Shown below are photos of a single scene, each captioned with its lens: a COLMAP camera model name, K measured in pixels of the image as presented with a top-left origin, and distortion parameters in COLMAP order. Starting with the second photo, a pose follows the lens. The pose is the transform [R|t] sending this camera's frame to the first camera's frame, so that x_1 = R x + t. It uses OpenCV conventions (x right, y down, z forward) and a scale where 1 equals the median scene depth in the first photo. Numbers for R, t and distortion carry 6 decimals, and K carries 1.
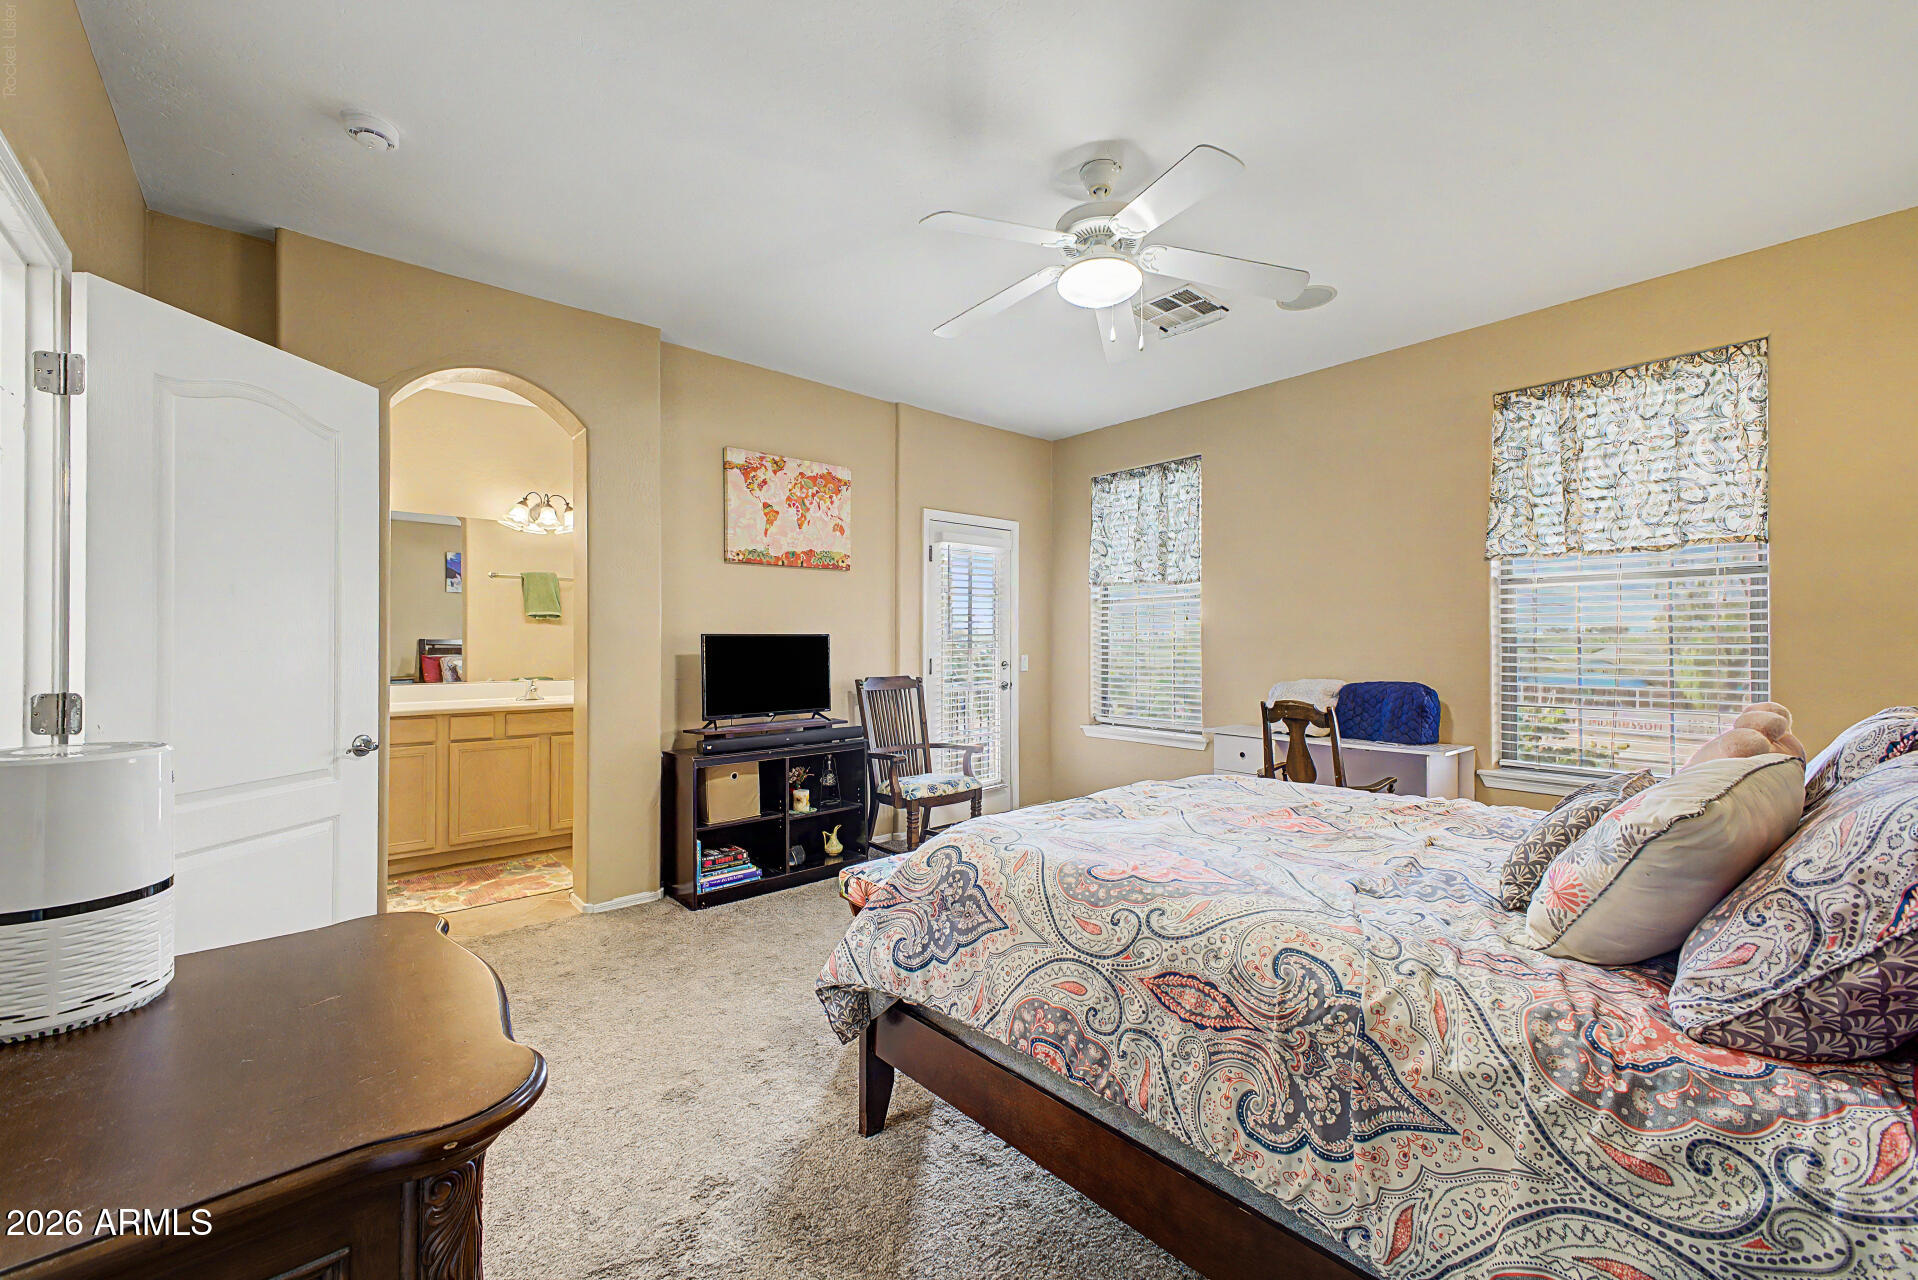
lens RADIAL K [[764.2, 0, 965.9], [0, 764.2, 645.0], [0, 0, 1]] dist [0.017184, -0.005247]
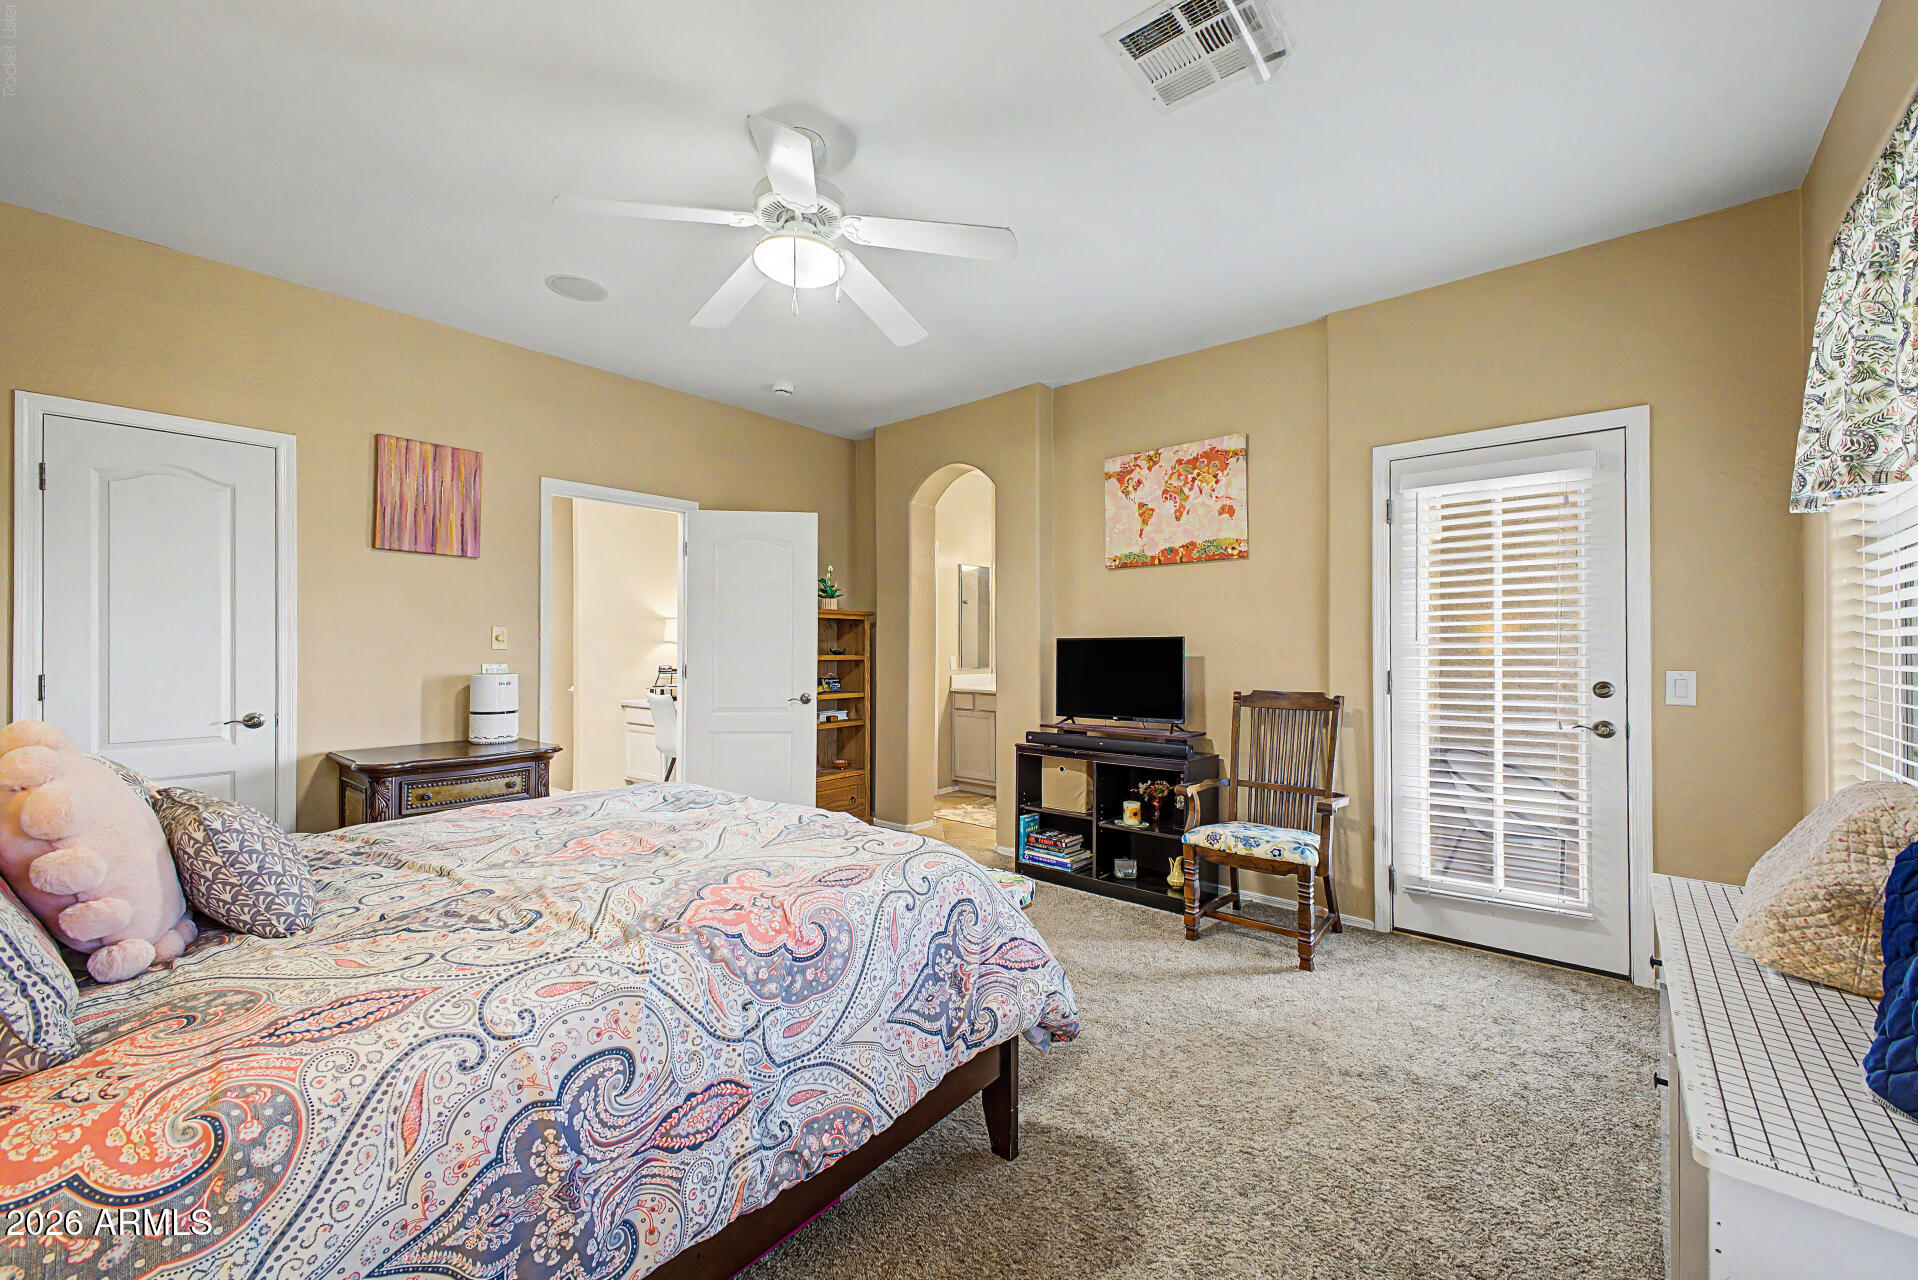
lens RADIAL K [[764.2, 0, 947.9], [0, 764.2, 643.9], [0, 0, 1]] dist [0.017184, -0.005247]
pose [[0.121981, -0.002201, -0.992530, 0.673252], [-0.003991, 0.999988, -0.002708, -0.002548], [0.992524, 0.004292, 0.121971, 0.635976]]
